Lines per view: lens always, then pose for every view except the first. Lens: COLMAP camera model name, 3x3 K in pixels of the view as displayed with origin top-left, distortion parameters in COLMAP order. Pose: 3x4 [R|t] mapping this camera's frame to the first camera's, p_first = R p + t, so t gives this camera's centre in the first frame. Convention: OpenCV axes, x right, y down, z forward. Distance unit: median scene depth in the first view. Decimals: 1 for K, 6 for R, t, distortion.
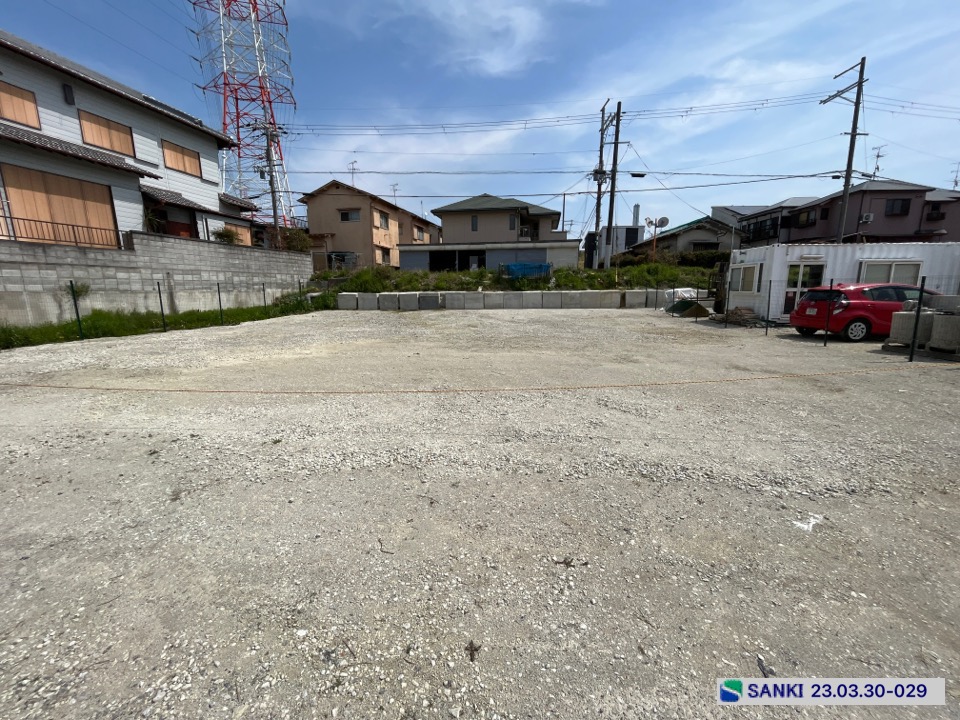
lens RADIAL K [[388.7, 0, 480.4], [0, 388.7, 359.0], [0, 0, 1]] dist [-0.002439, -0.000399]
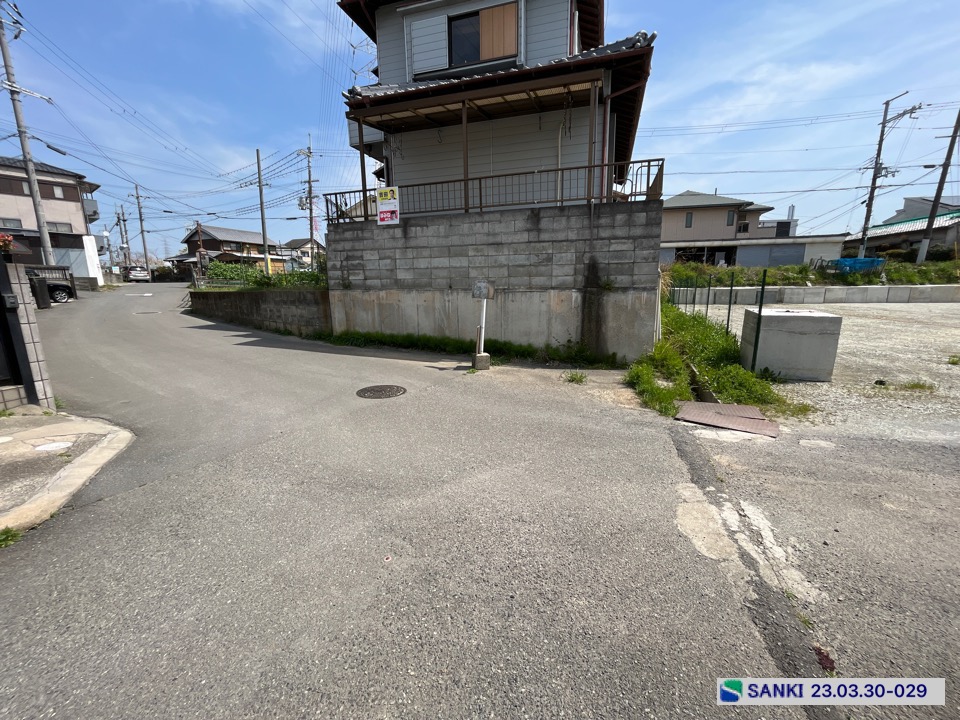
lens RADIAL K [[388.7, 0, 480.4], [0, 388.7, 359.8], [0, 0, 1]] dist [-0.002439, -0.000399]
pose [[0.995702, 0.012681, -0.091738, -0.768749], [-0.011985, 0.999895, 0.008134, 0.021954], [0.091832, -0.007000, 0.995750, -0.100148]]
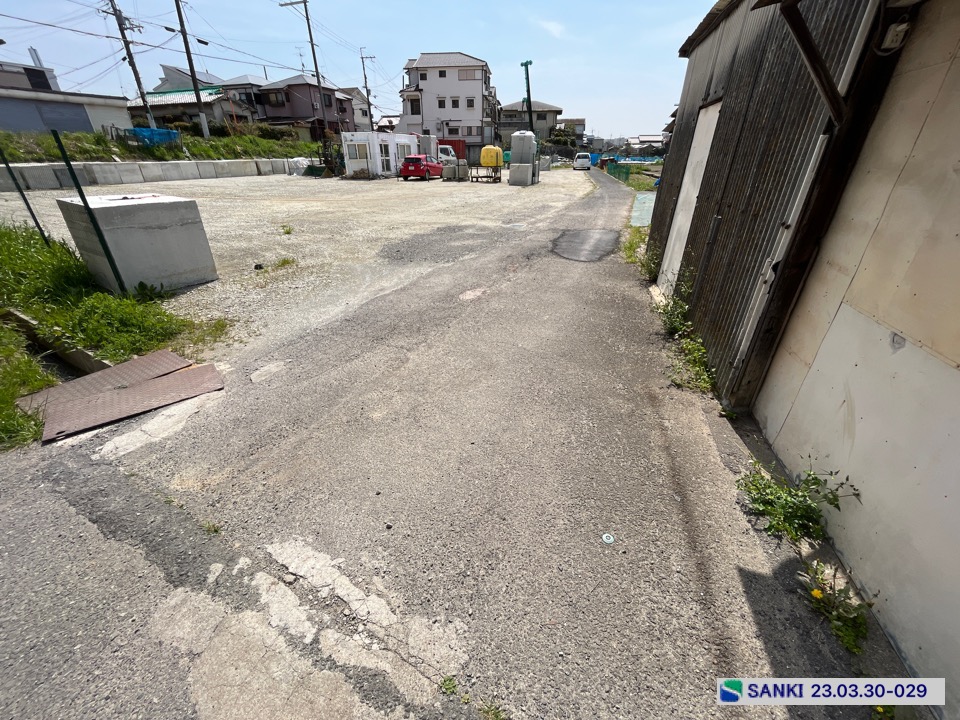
lens RADIAL K [[388.7, 0, 480.9], [0, 388.7, 359.3], [0, 0, 1]] dist [-0.002439, -0.000399]
pose [[0.263682, -0.442933, 0.856902, -0.733986], [0.174977, 0.895567, 0.409076, 0.011132], [-0.948607, 0.042072, 0.313648, -0.033523]]
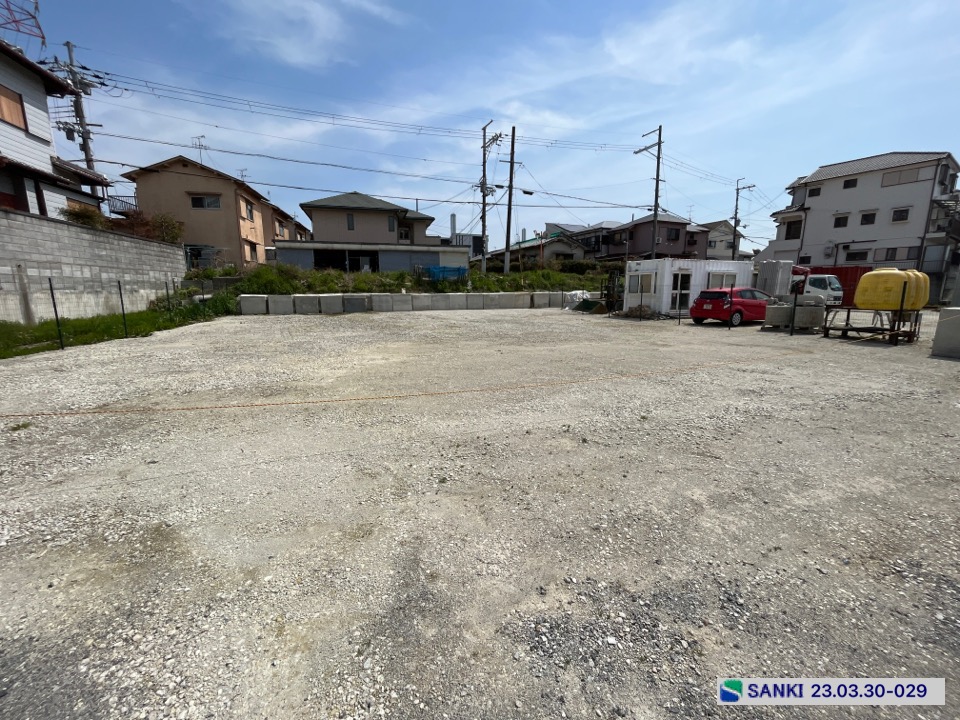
lens RADIAL K [[388.7, 0, 480.3], [0, 388.7, 359.1], [0, 0, 1]] dist [-0.002439, -0.000399]
pose [[0.905071, -0.069662, 0.419515, -0.251085], [0.072881, 0.997305, 0.008369, -0.001363], [-0.418968, 0.023000, 0.907710, 0.025904]]
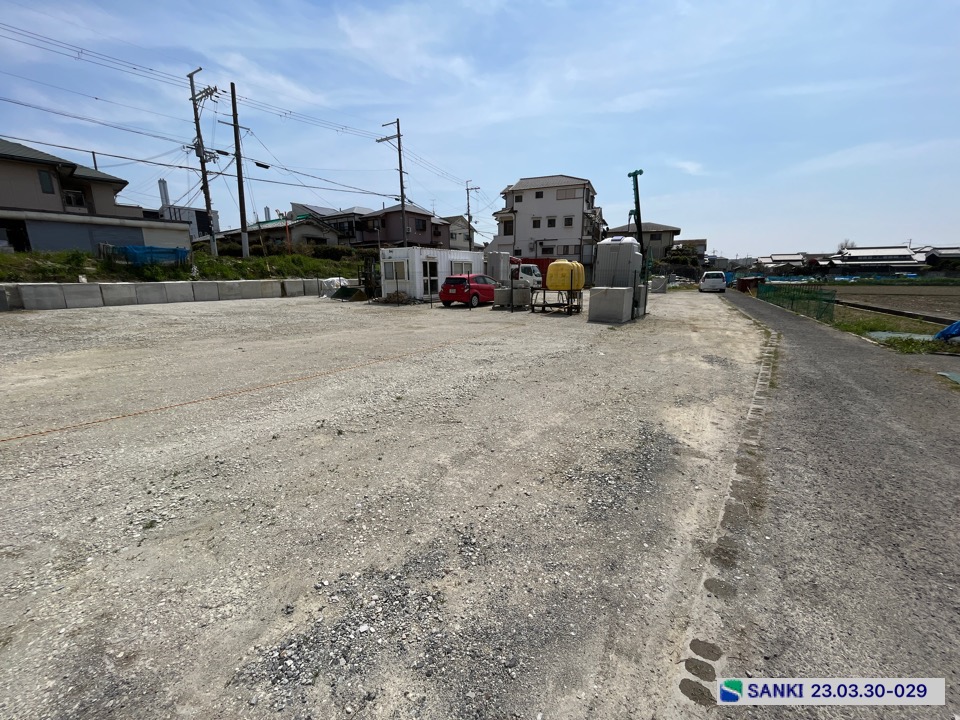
lens RADIAL K [[388.7, 0, 480.3], [0, 388.7, 359.3], [0, 0, 1]] dist [-0.002439, -0.000399]
pose [[0.519276, -0.174892, 0.836520, -0.241773], [0.155960, 0.981792, 0.108450, 0.000063], [-0.840255, 0.074148, 0.537097, 0.021713]]
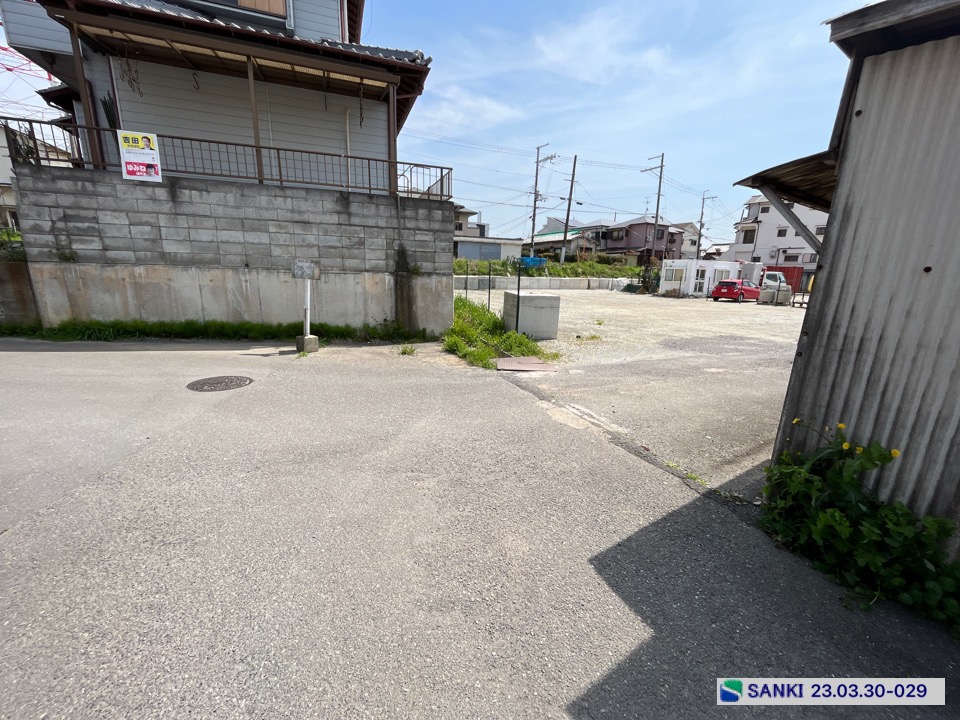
lens RADIAL K [[388.7, 0, 480.9], [0, 388.7, 359.8], [0, 0, 1]] dist [-0.002439, -0.000399]
pose [[0.842831, -0.088292, 0.530886, -0.843684], [0.064930, 0.995927, 0.062551, 0.027706], [-0.534247, -0.018249, 0.845132, -0.118406]]
